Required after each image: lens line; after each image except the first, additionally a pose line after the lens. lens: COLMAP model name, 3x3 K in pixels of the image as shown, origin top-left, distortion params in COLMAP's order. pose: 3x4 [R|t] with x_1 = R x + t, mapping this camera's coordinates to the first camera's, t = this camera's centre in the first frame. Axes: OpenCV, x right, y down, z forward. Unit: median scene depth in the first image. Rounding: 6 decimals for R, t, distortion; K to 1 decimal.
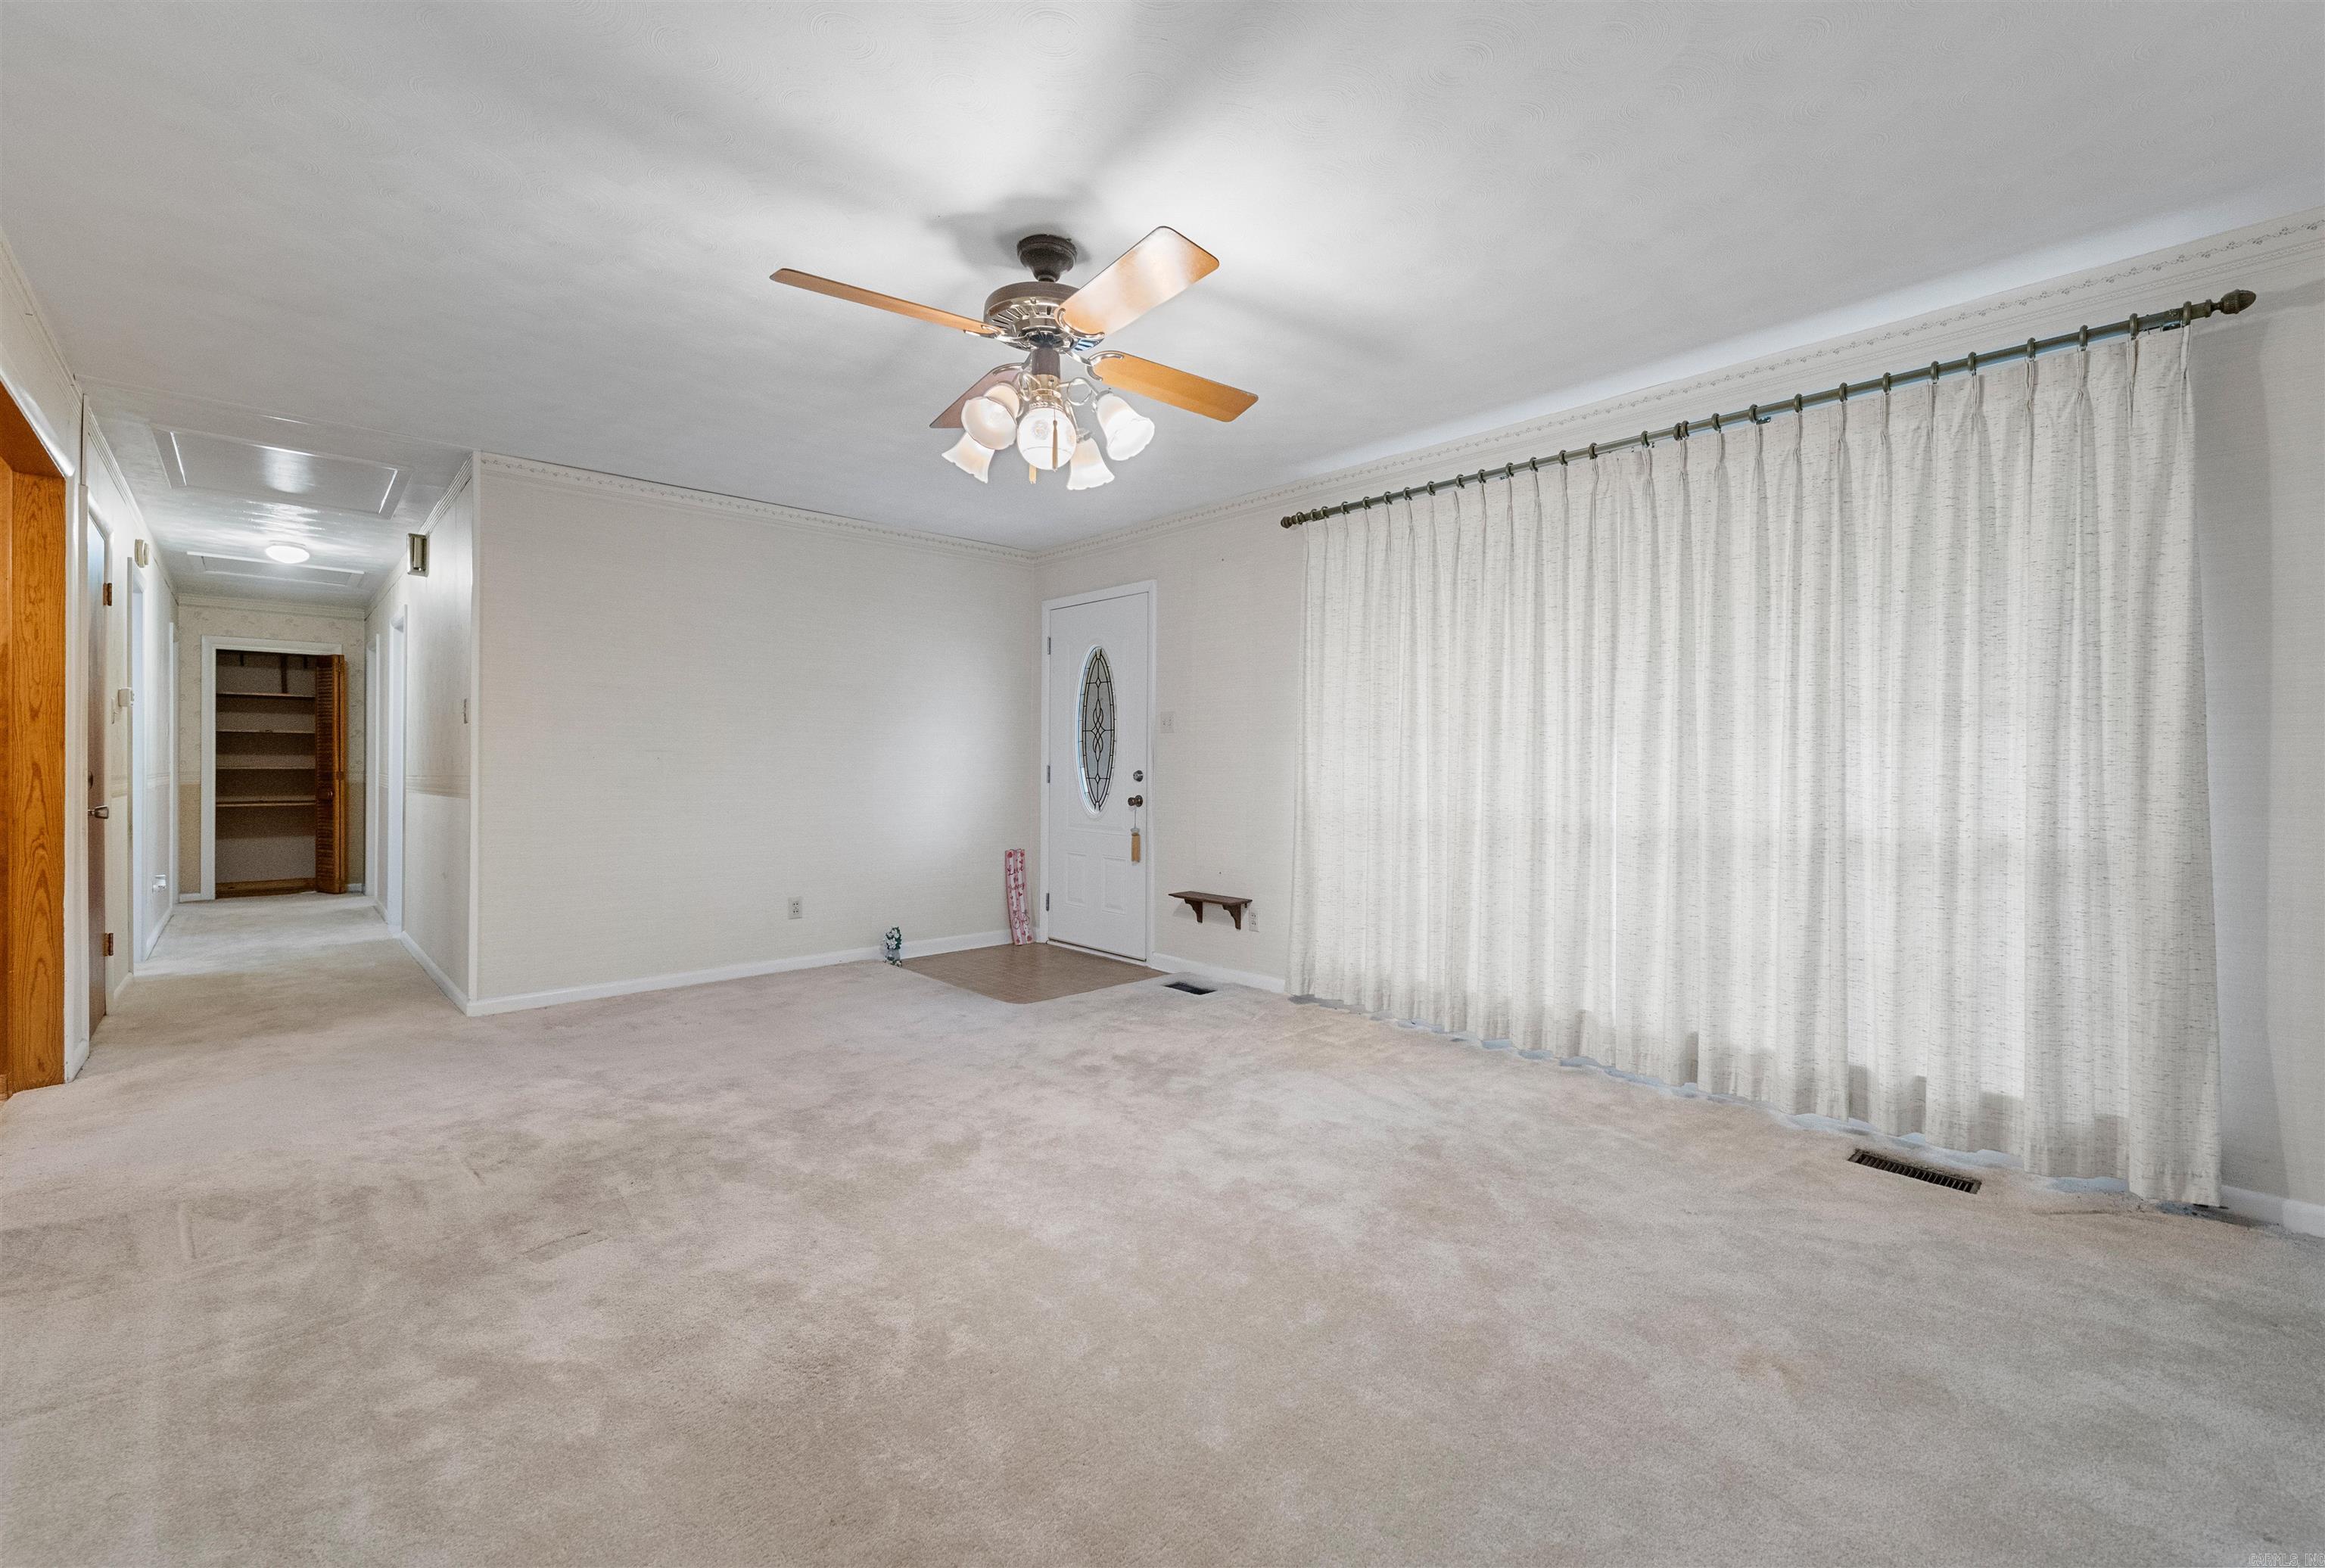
lens RADIAL K [[974.8, 0, 1162.5], [0, 974.8, 784.0], [0, 0, 1]] dist [-0.002406, -0.000640]
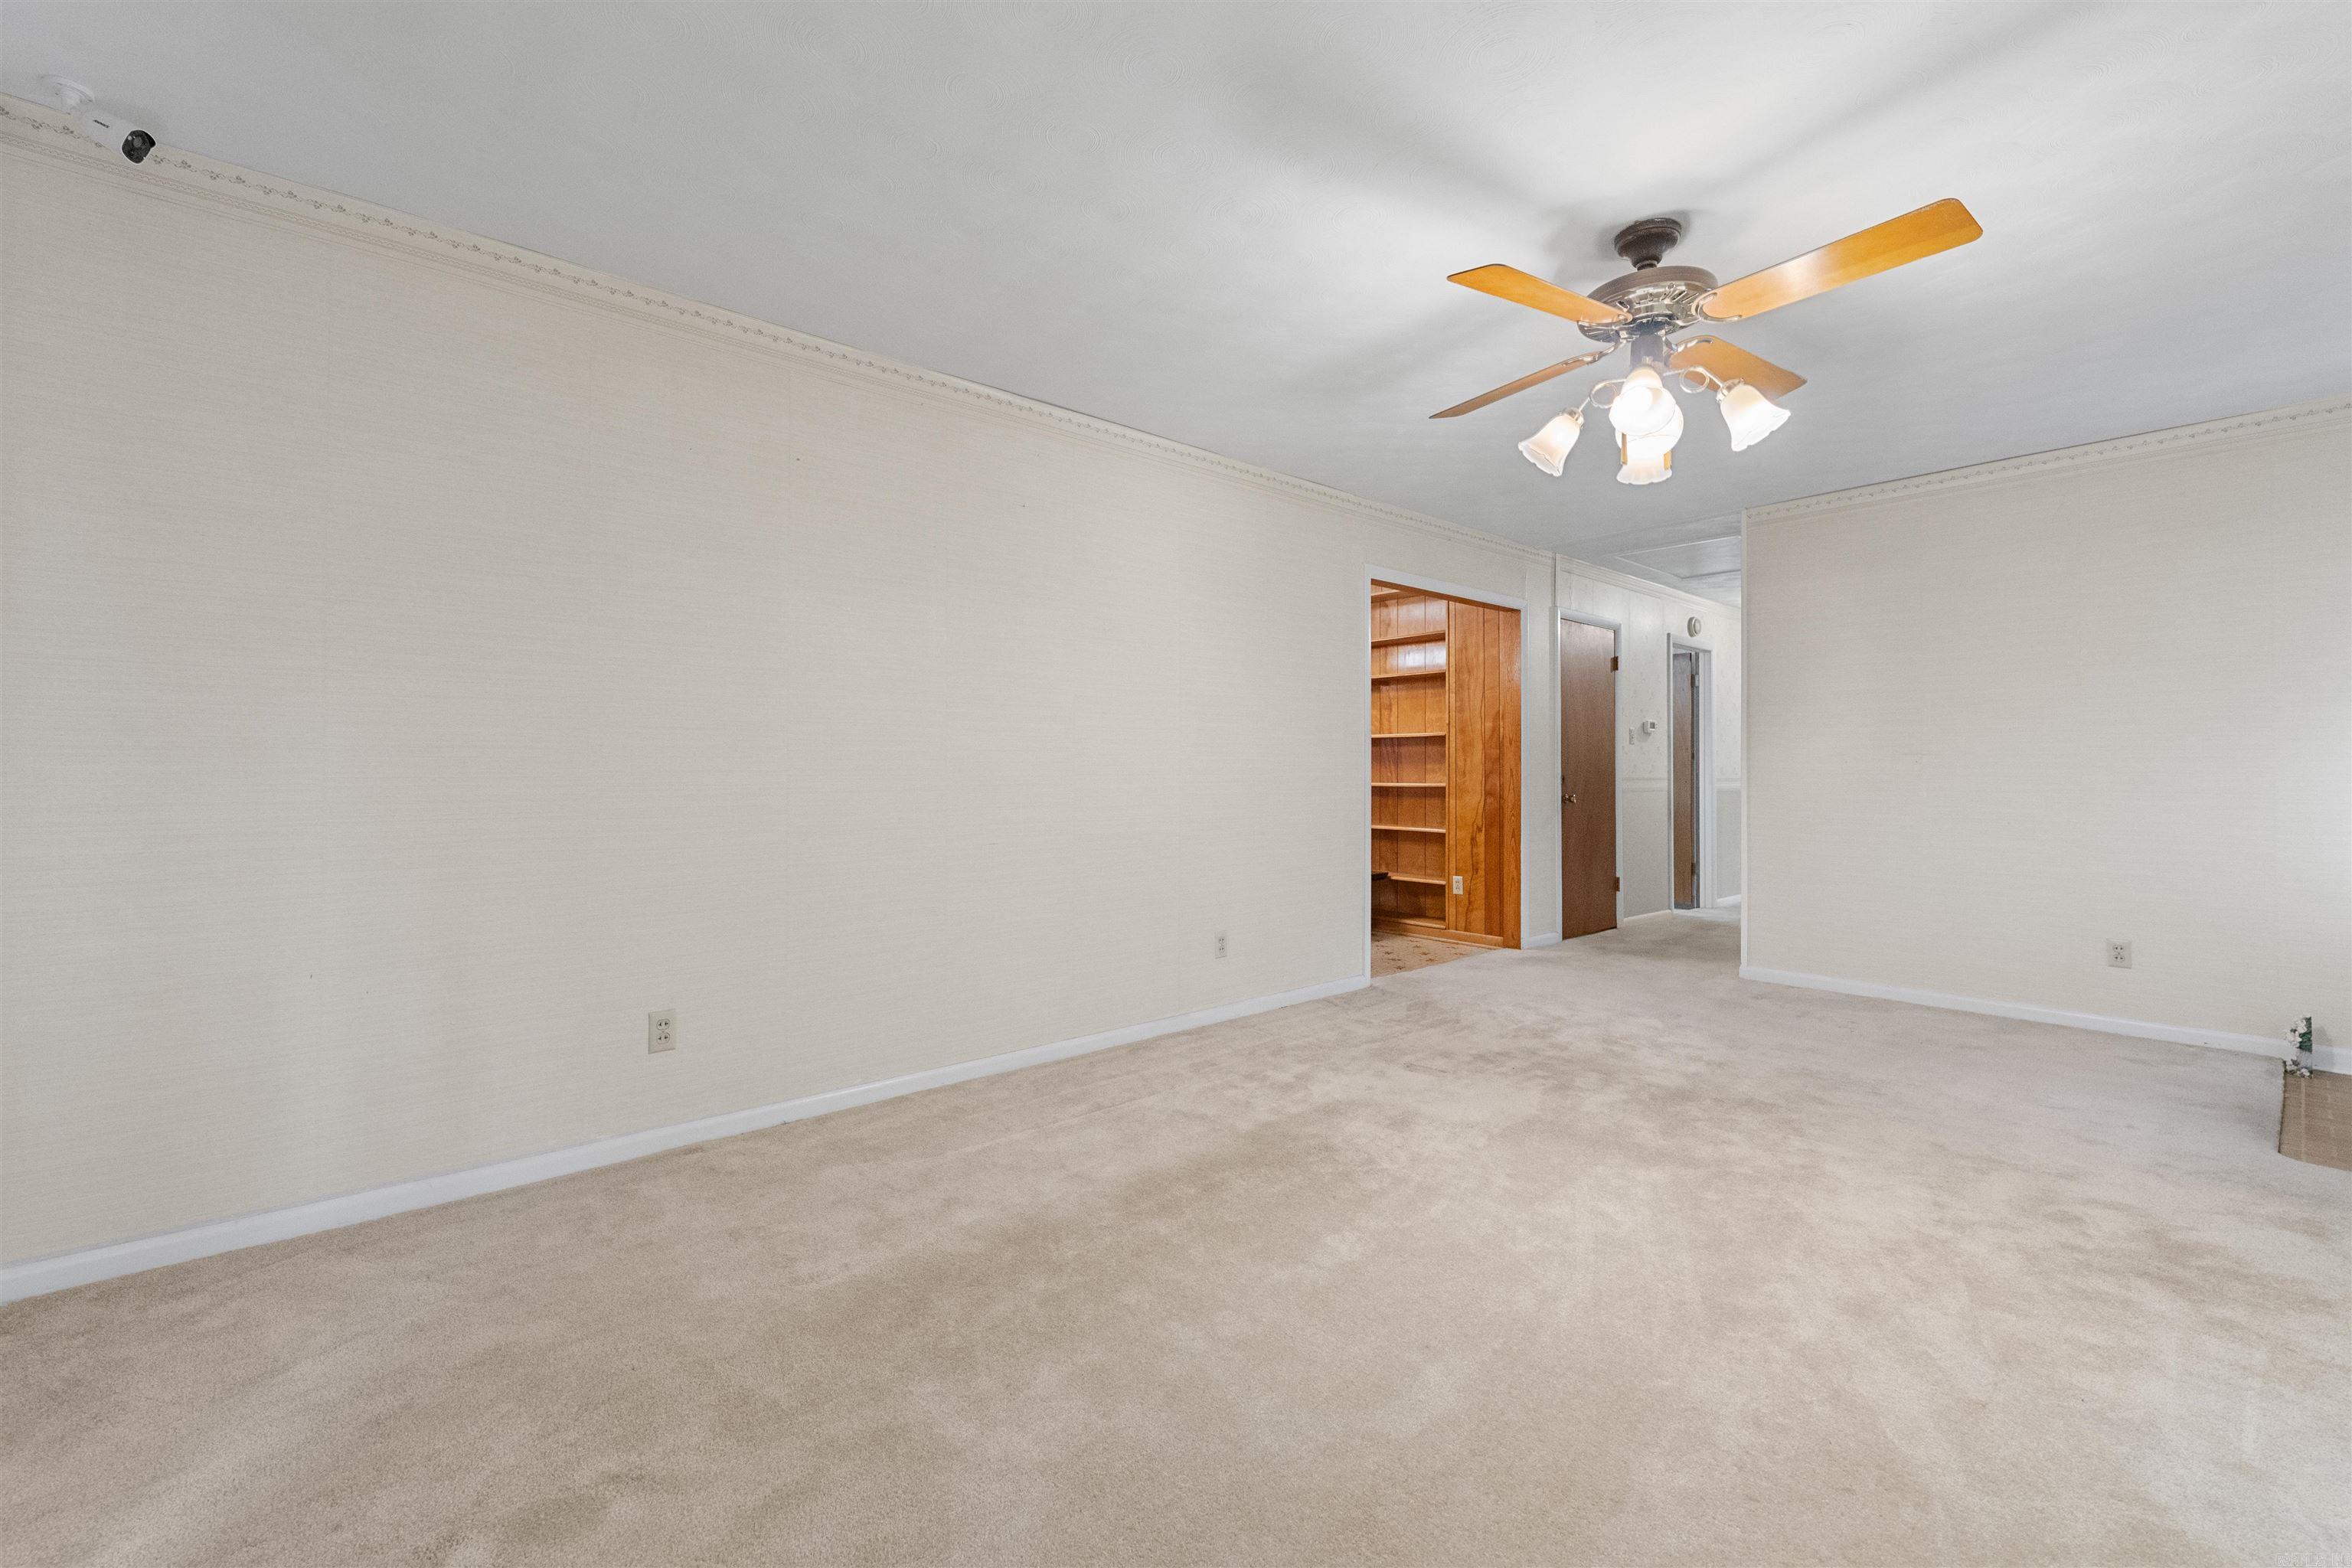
lens RADIAL K [[971.9, 0, 1176.0], [0, 971.9, 784.0], [0, 0, 1]] dist [0.000823, -0.000051]
pose [[-0.039430, 0.011030, -0.999161, 0.676089], [-0.020285, 0.999724, 0.011837, -0.001949], [0.999016, 0.020735, -0.039196, 0.446856]]
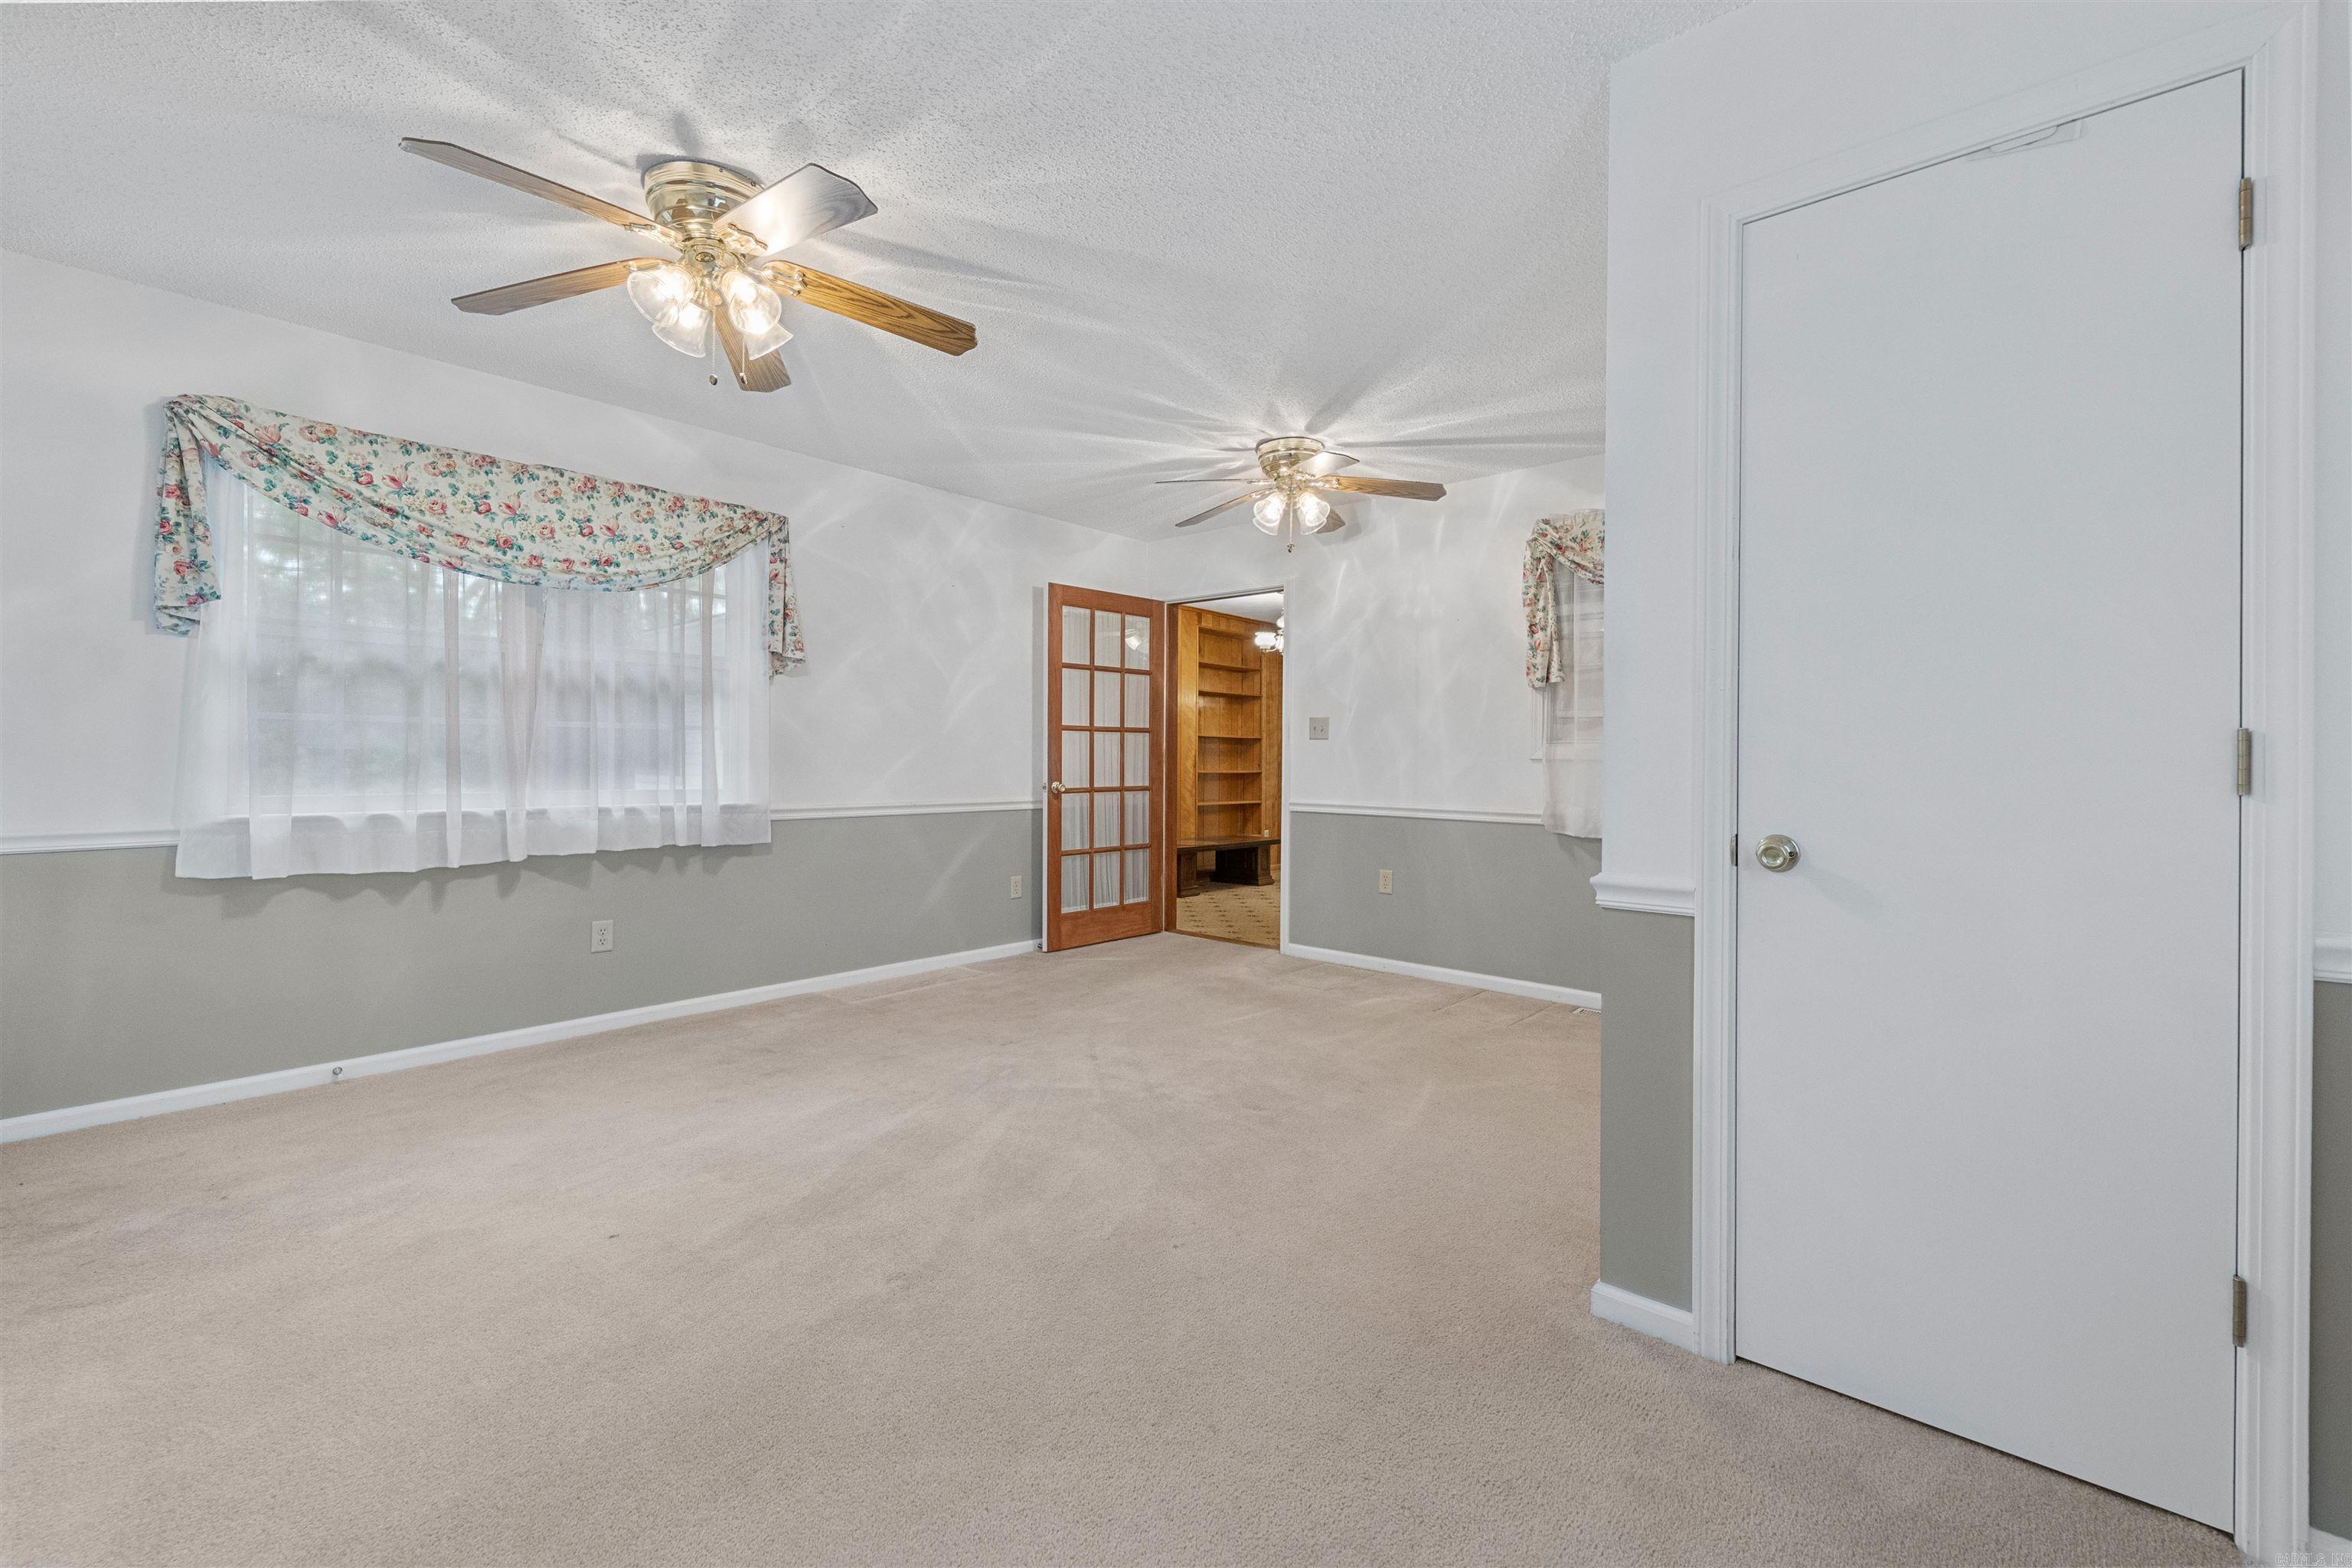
lens RADIAL K [[960.7, 0, 1178.1], [0, 960.7, 762.9], [0, 0, 1]] dist [0.000578, -0.000166]
pose [[0.993804, -0.000455, 0.111150, -1.867733], [0.001388, 0.999964, -0.008316, 0.013500], [-0.111142, 0.008419, 0.993769, -1.961942]]
